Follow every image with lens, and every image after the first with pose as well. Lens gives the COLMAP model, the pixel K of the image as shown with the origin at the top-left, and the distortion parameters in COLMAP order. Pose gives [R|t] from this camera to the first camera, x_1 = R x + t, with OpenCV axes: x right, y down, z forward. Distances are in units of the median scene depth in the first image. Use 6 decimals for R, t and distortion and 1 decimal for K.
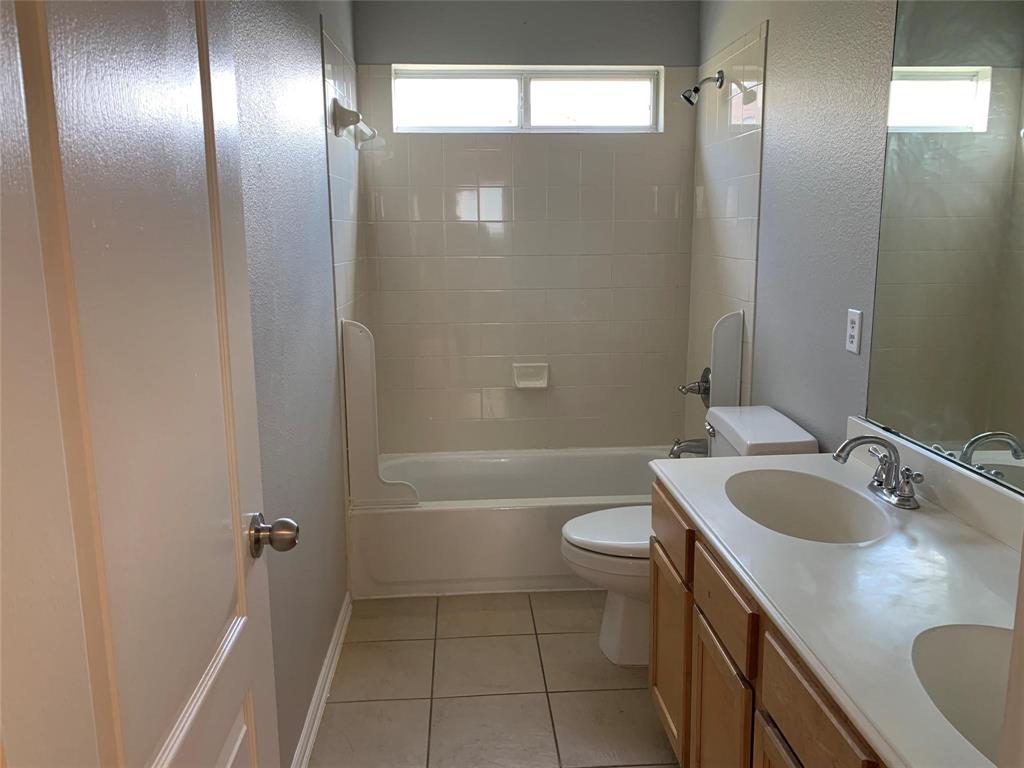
lens RADIAL K [[791.8, 0, 507.6], [0, 791.8, 375.8], [0, 0, 1]] dist [0.054112, -0.065765]
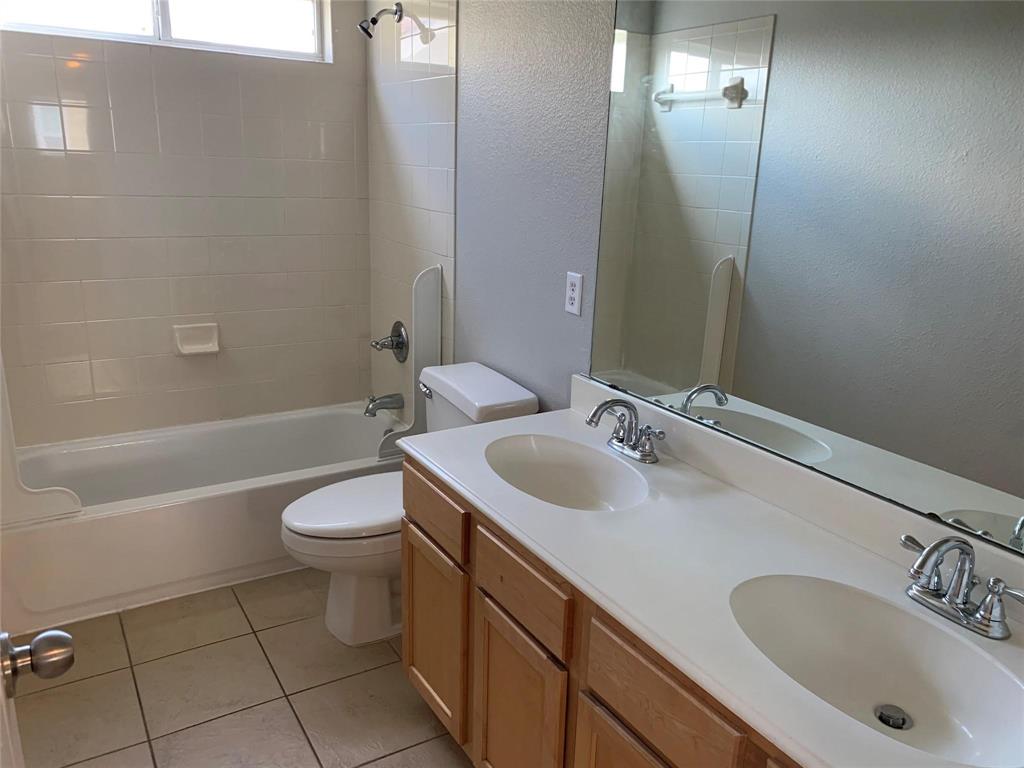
lens RADIAL K [[791.8, 0, 512.8], [0, 791.8, 392.0], [0, 0, 1]] dist [0.054112, -0.065765]
pose [[0.883306, -0.092147, 0.459651, -0.115200], [0.041813, 0.992070, 0.118531, -0.049502], [-0.466928, -0.085480, 0.880154, 0.105762]]
